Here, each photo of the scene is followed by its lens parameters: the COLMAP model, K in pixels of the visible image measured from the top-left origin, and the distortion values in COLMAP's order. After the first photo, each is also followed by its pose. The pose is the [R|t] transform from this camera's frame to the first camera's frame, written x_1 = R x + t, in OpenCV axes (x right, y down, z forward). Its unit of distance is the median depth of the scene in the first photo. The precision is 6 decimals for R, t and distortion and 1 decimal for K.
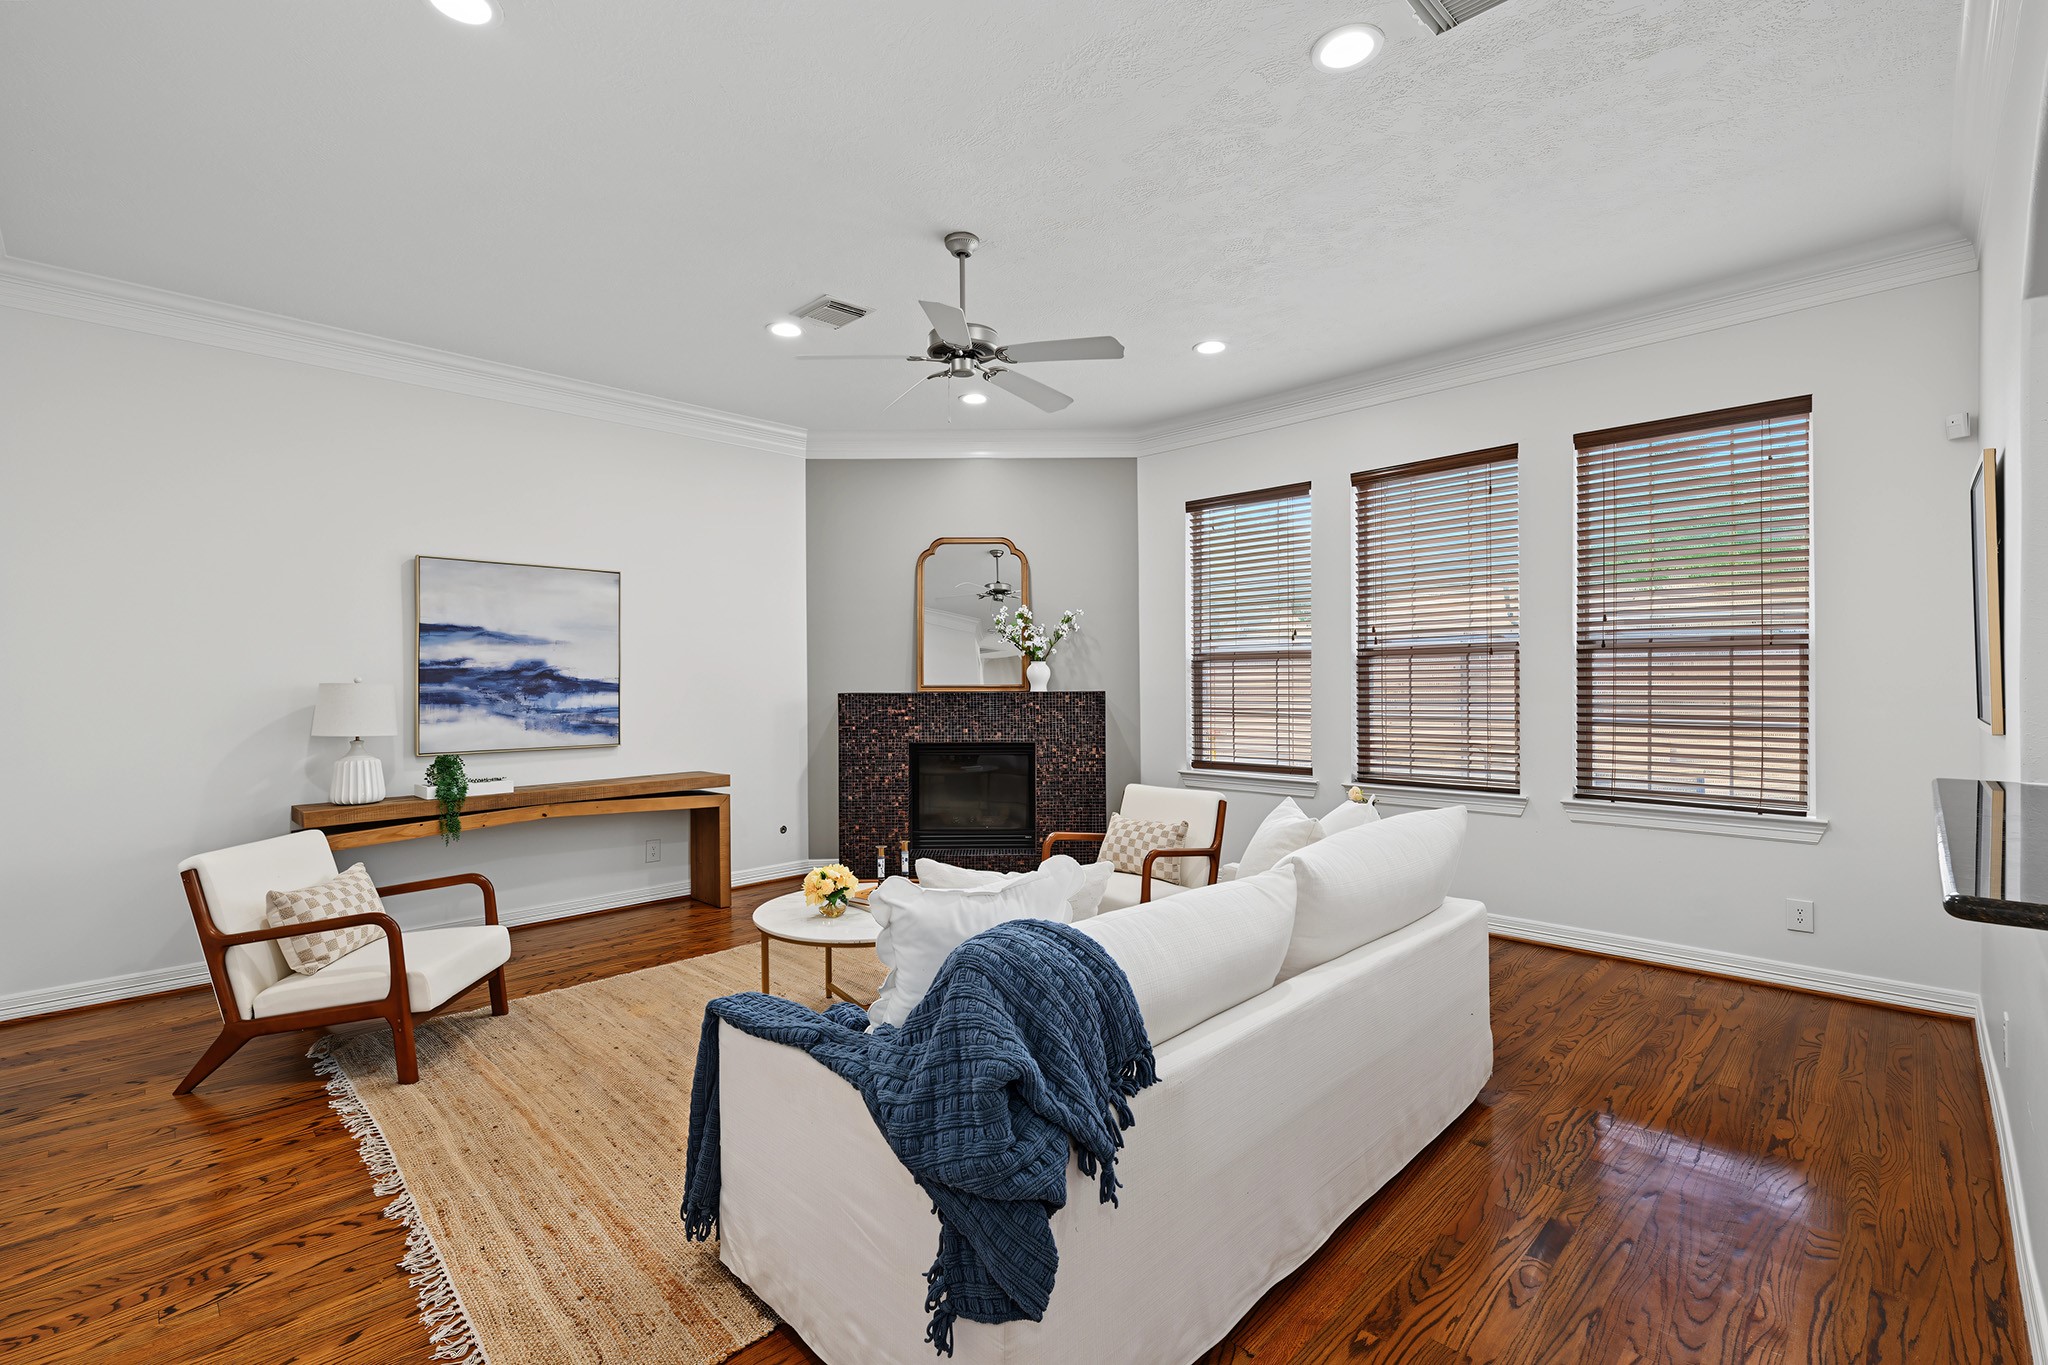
lens RADIAL K [[903.2, 0, 1024.0], [0, 903.2, 682.5], [0, 0, 1]] dist [0.001441, 0.000146]
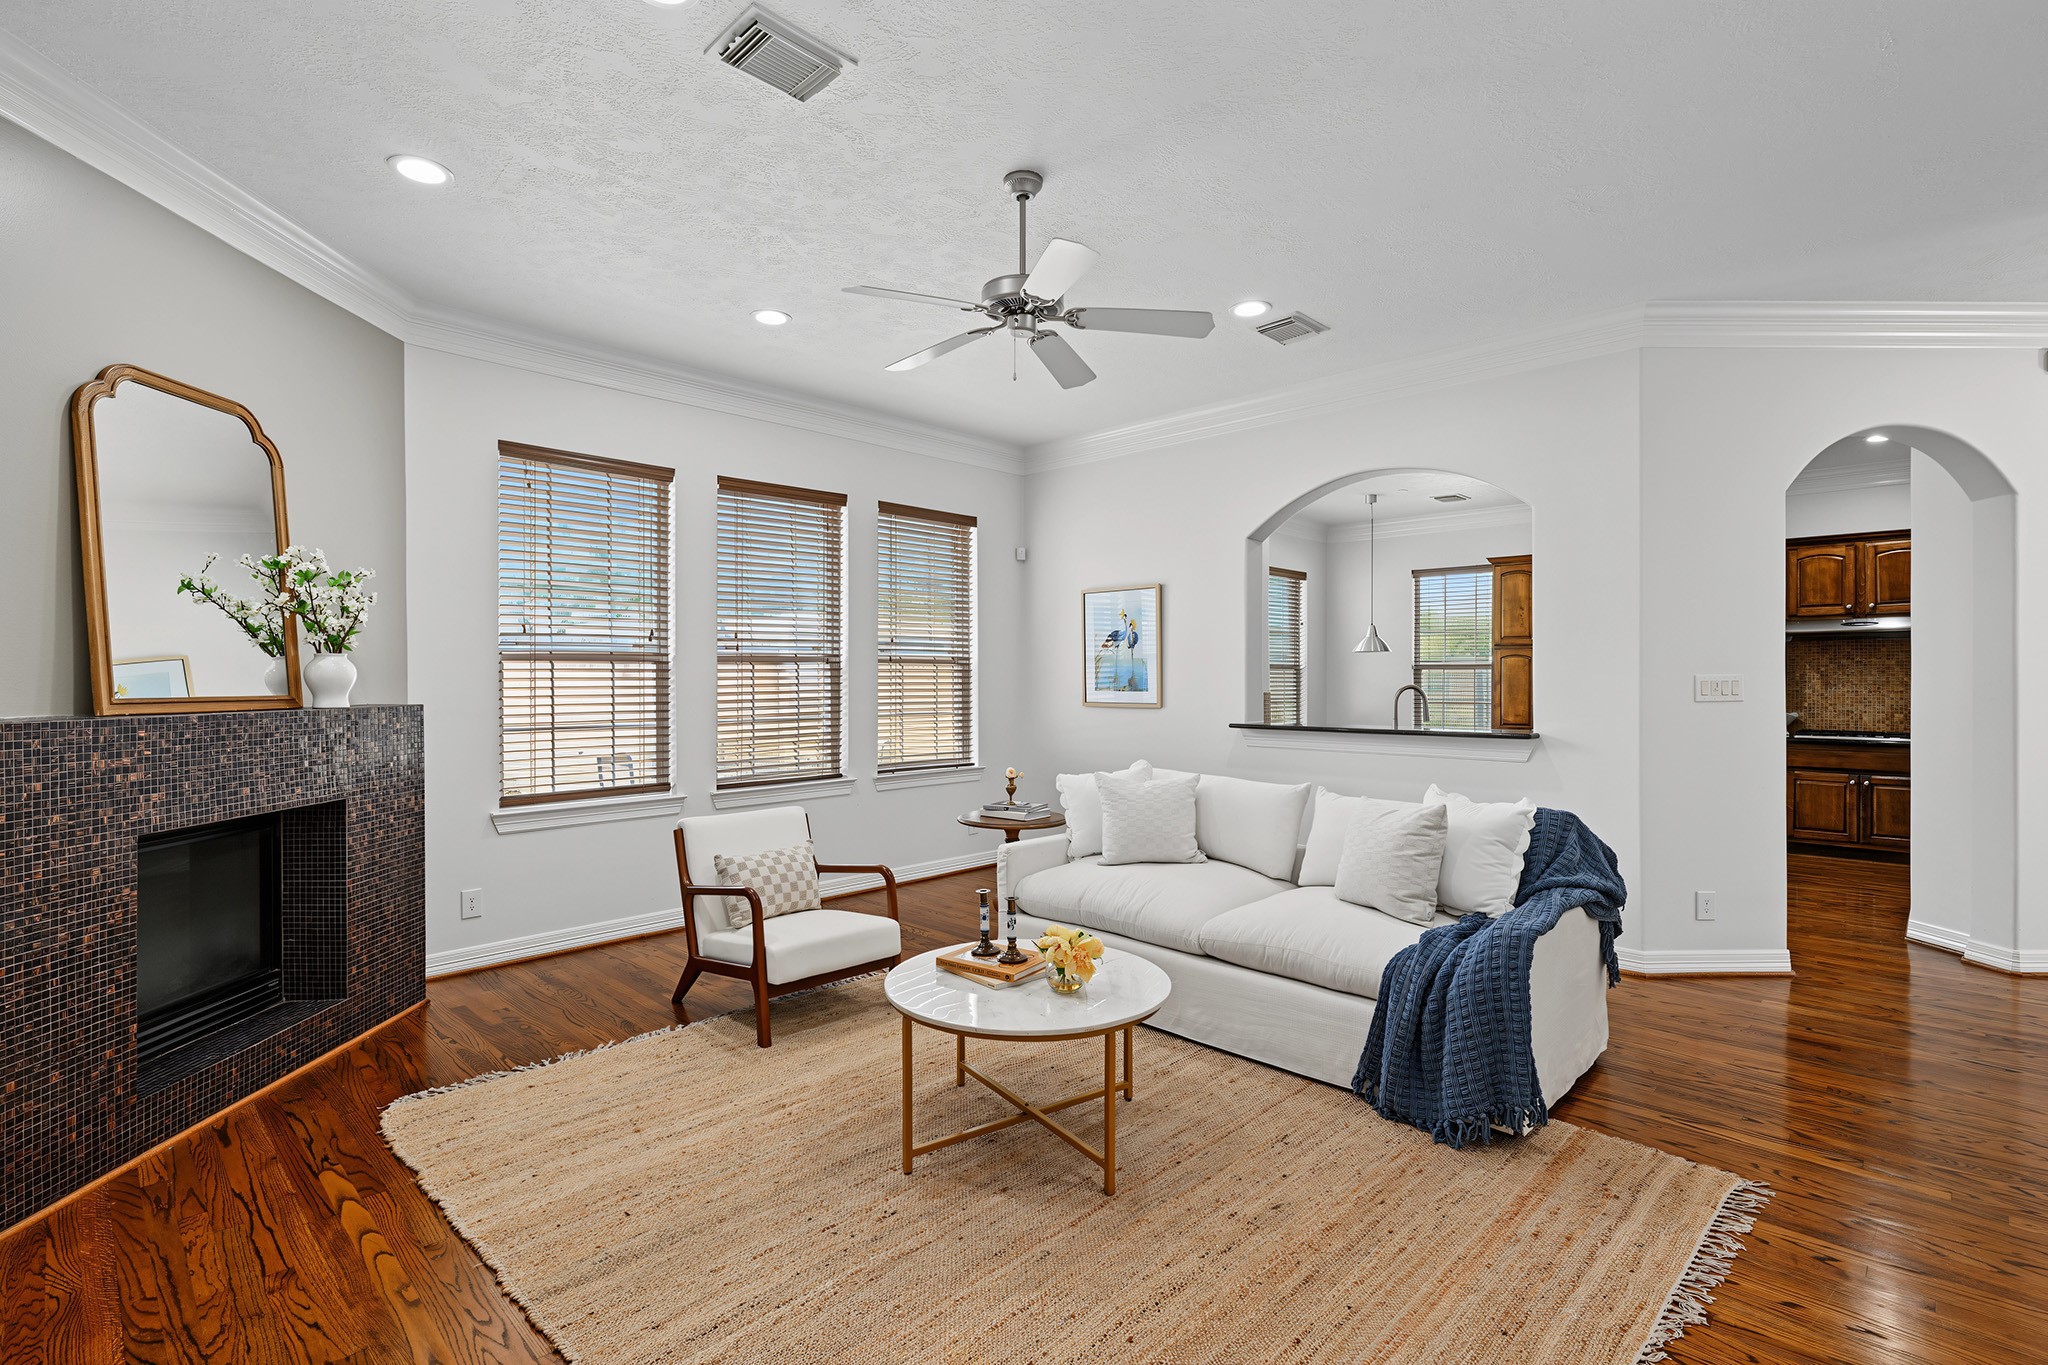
lens RADIAL K [[957.3, 0, 1024.0], [0, 957.3, 682.5], [0, 0, 1]] dist [-0.015038, -0.000092]
pose [[-0.009424, 0.005987, 0.999938, -0.570629], [0.019816, 0.999787, -0.005799, 0.006688], [-0.999759, 0.019760, -0.009540, 0.591044]]
